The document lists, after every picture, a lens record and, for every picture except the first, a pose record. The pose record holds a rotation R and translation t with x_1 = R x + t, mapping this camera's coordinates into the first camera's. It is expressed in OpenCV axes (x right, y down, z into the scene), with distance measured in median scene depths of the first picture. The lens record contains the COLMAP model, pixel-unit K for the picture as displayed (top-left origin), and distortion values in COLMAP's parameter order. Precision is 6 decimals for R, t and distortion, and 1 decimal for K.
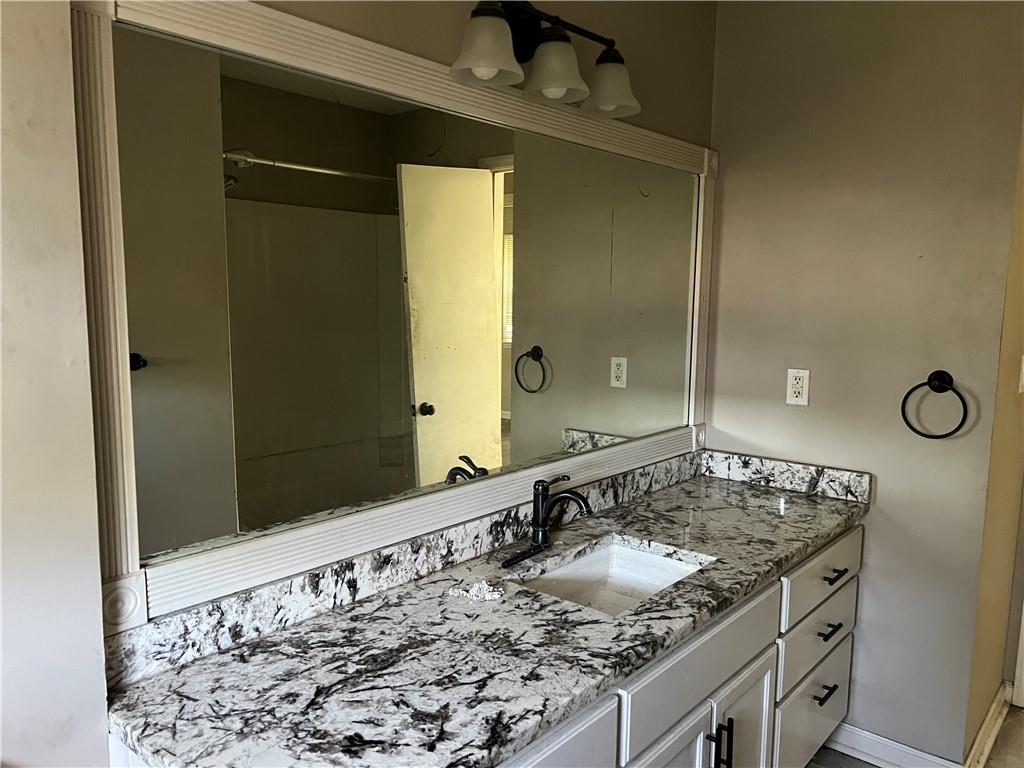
lens RADIAL K [[776.3, 0, 512.3], [0, 776.3, 390.7], [0, 0, 1]] dist [0.061619, -0.078646]
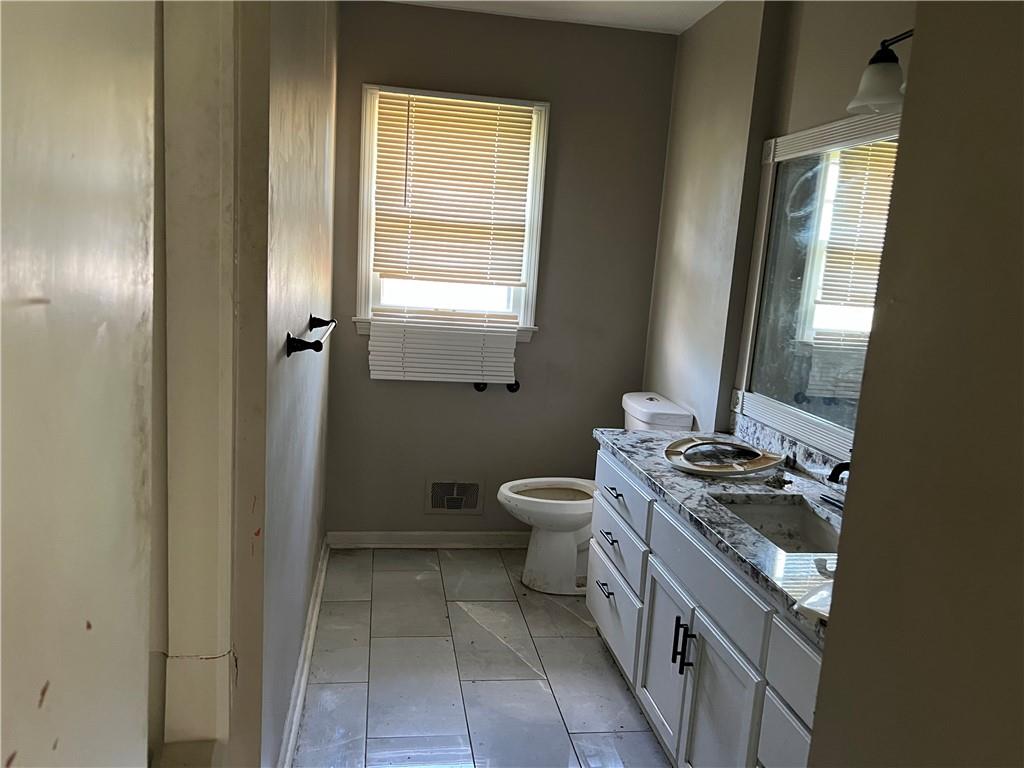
lens RADIAL K [[776.3, 0, 512.3], [0, 776.3, 390.7], [0, 0, 1]] dist [0.061619, -0.078646]
pose [[-0.641815, 0.075547, -0.763129, 1.488440], [-0.172160, 0.955539, 0.239388, -0.180685], [0.747284, 0.285023, -0.600273, 1.584768]]
